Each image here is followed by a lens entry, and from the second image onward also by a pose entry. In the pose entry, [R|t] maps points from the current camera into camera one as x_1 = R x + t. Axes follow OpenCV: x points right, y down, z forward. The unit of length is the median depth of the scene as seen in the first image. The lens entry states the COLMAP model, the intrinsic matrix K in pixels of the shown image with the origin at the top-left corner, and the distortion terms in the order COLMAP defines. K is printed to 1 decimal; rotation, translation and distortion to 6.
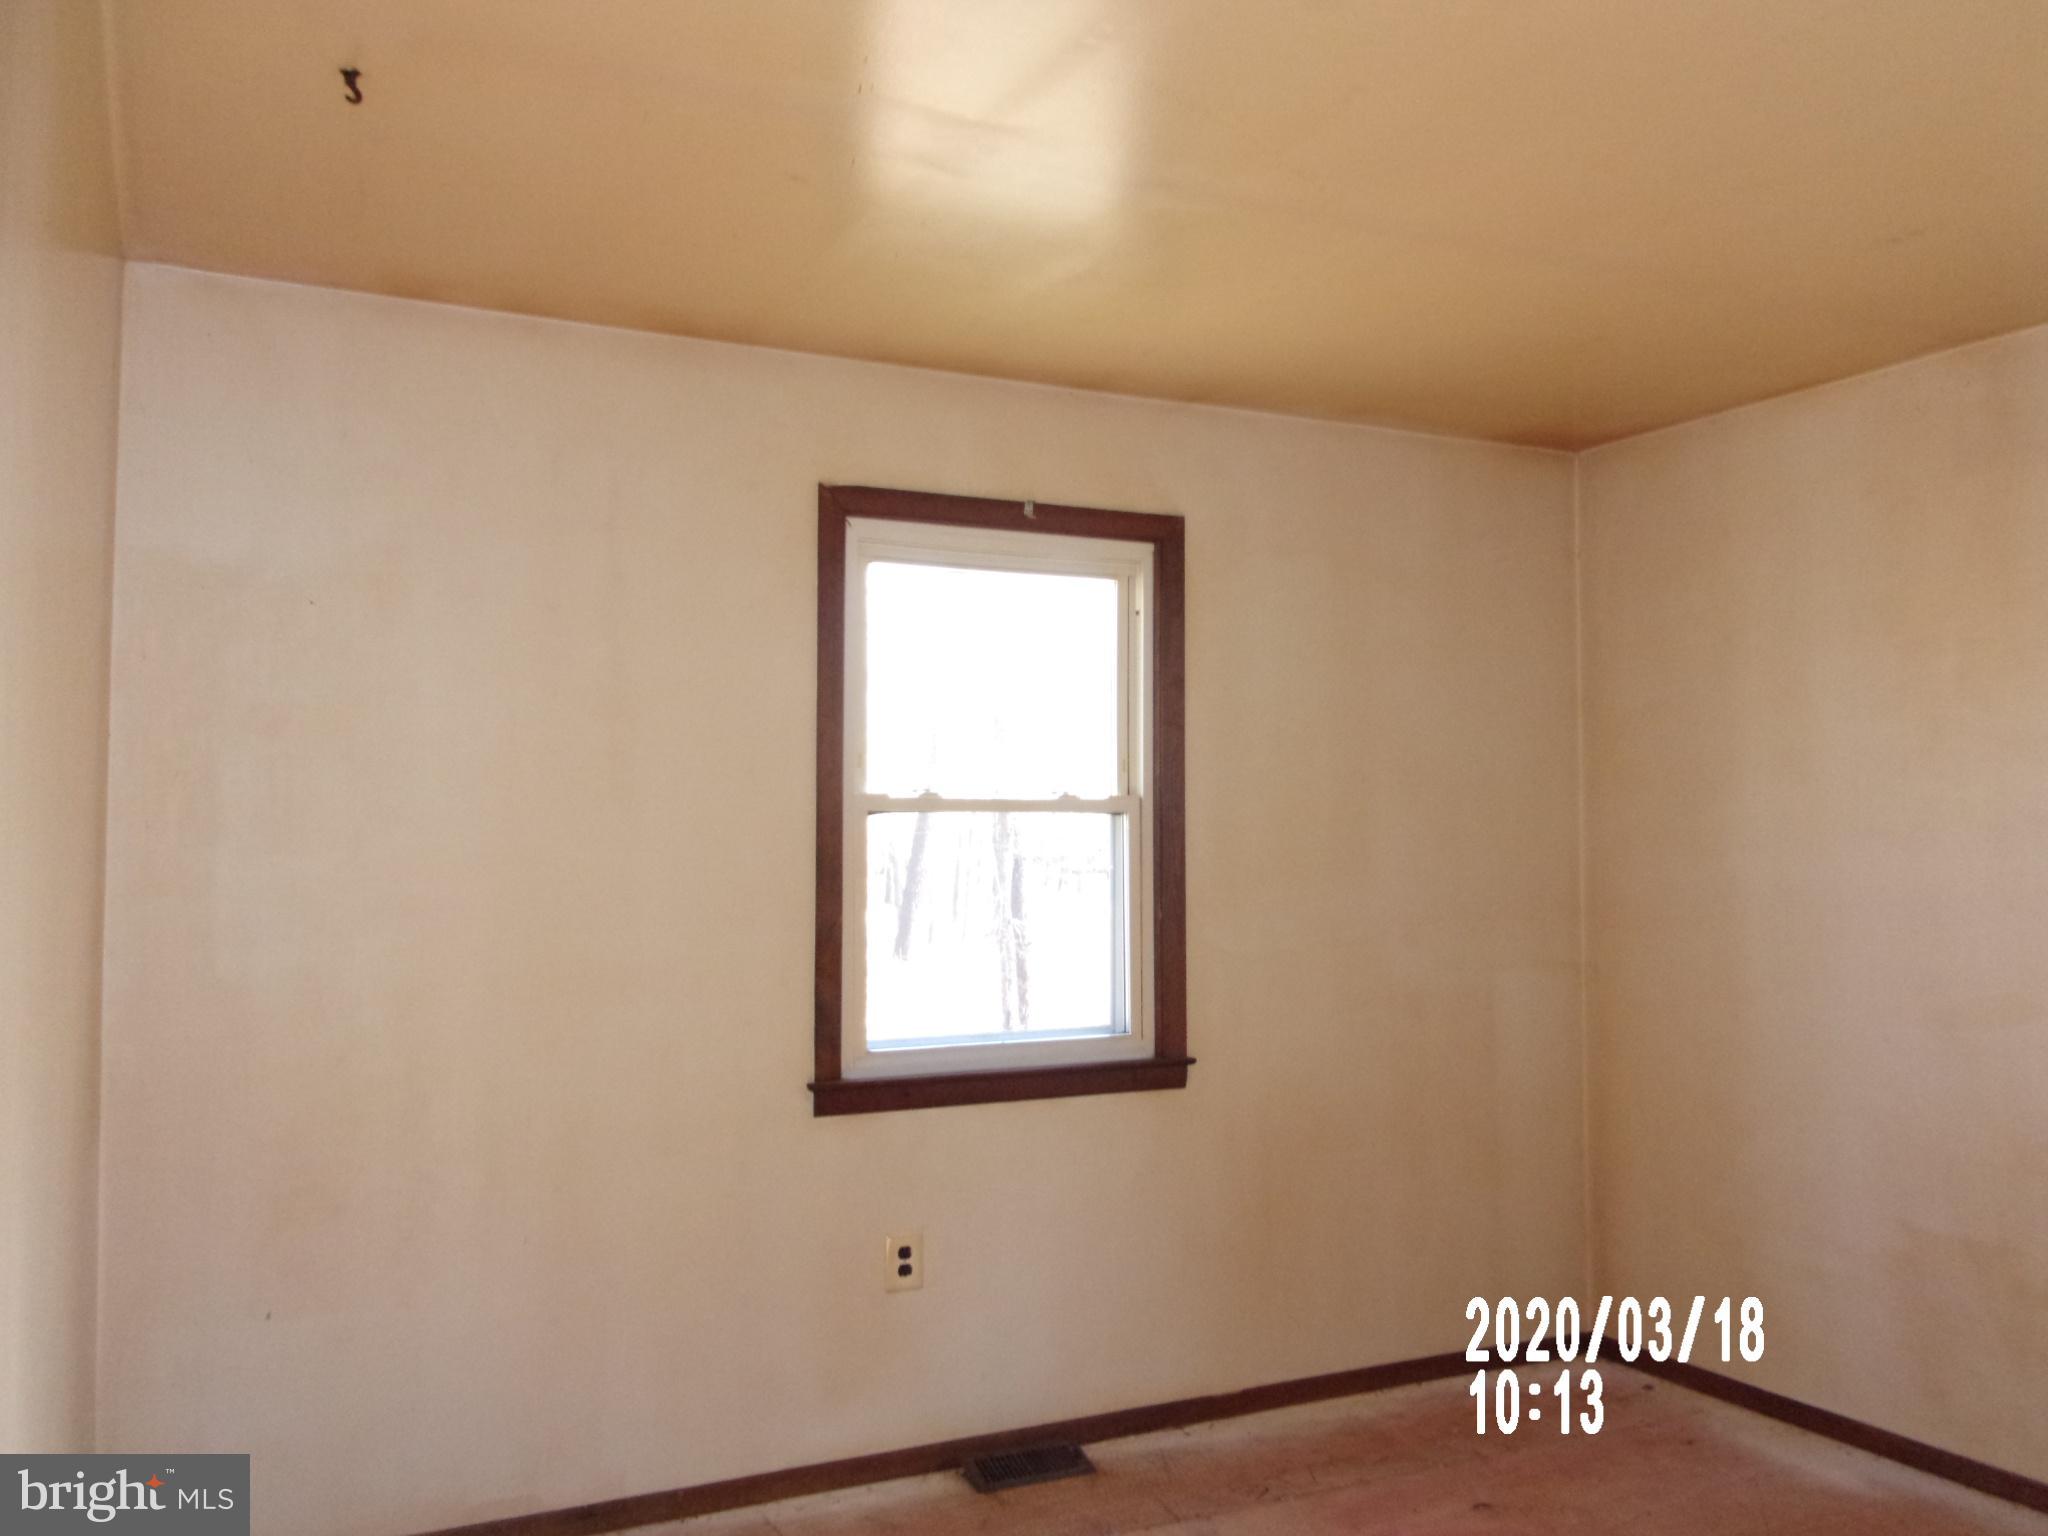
lens RADIAL K [[1672.8, 0, 1043.9], [0, 1672.8, 755.5], [0, 0, 1]] dist [0.008906, -0.007147]
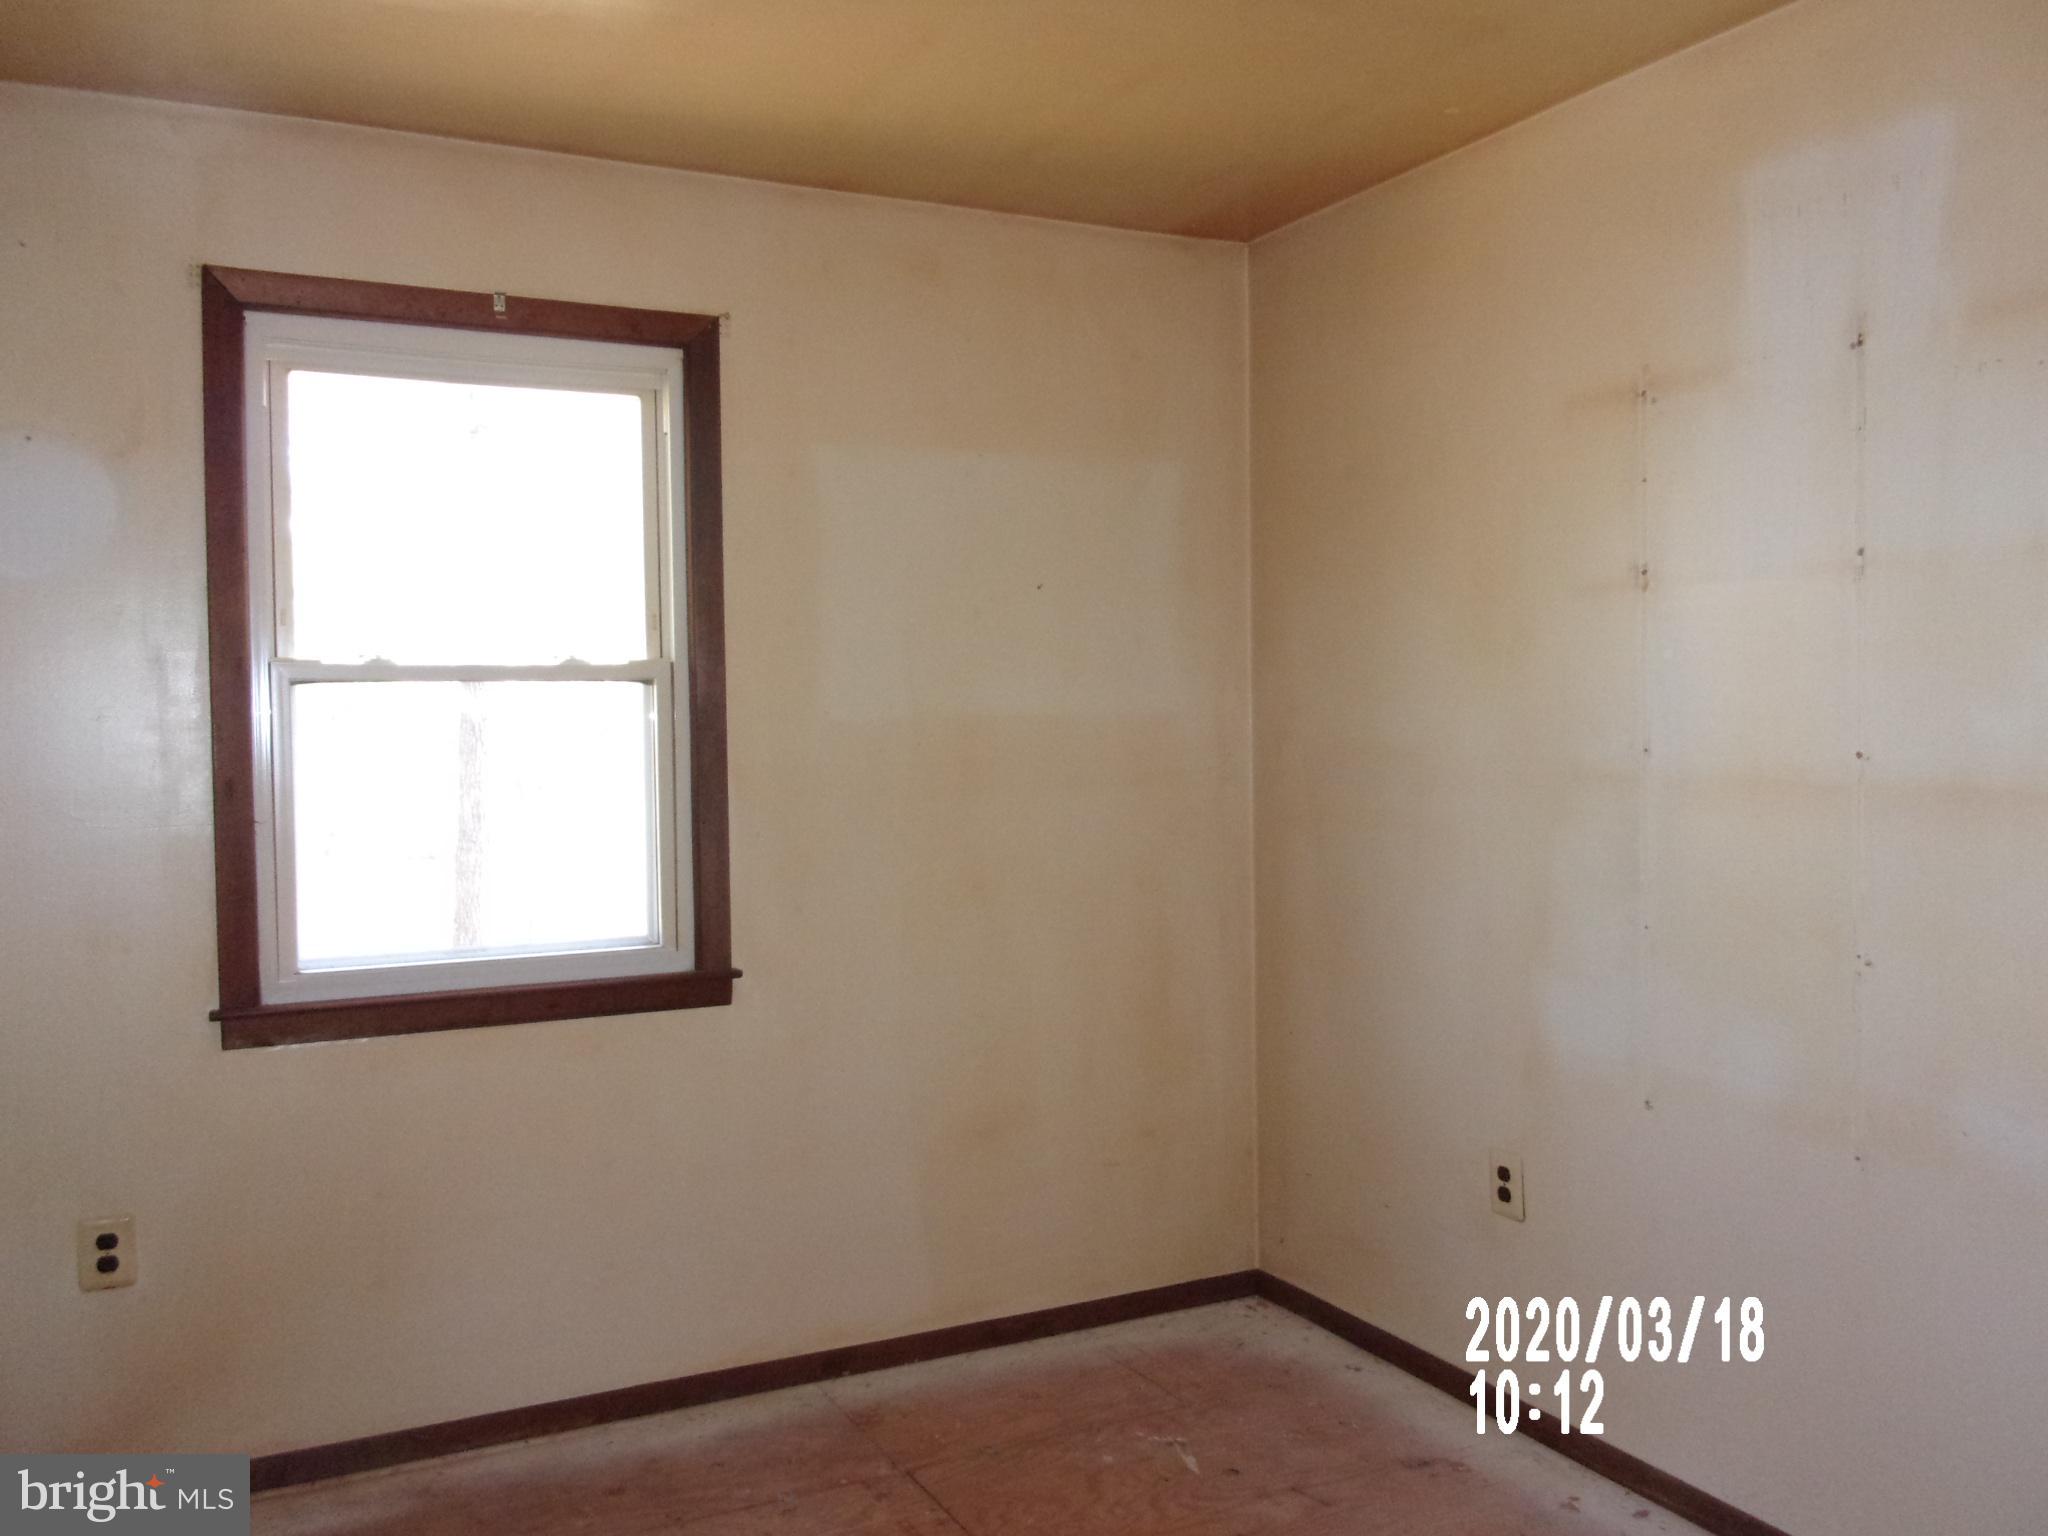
lens RADIAL K [[1748.3, 0, 1024.0], [0, 1748.3, 768.0], [0, 0, 1]] dist [0.142362, -0.209356]
pose [[0.999882, -0.009806, -0.011807, 0.246607], [0.010758, 0.996454, 0.083449, 0.006590], [0.010947, -0.083567, 0.996442, 0.127263]]
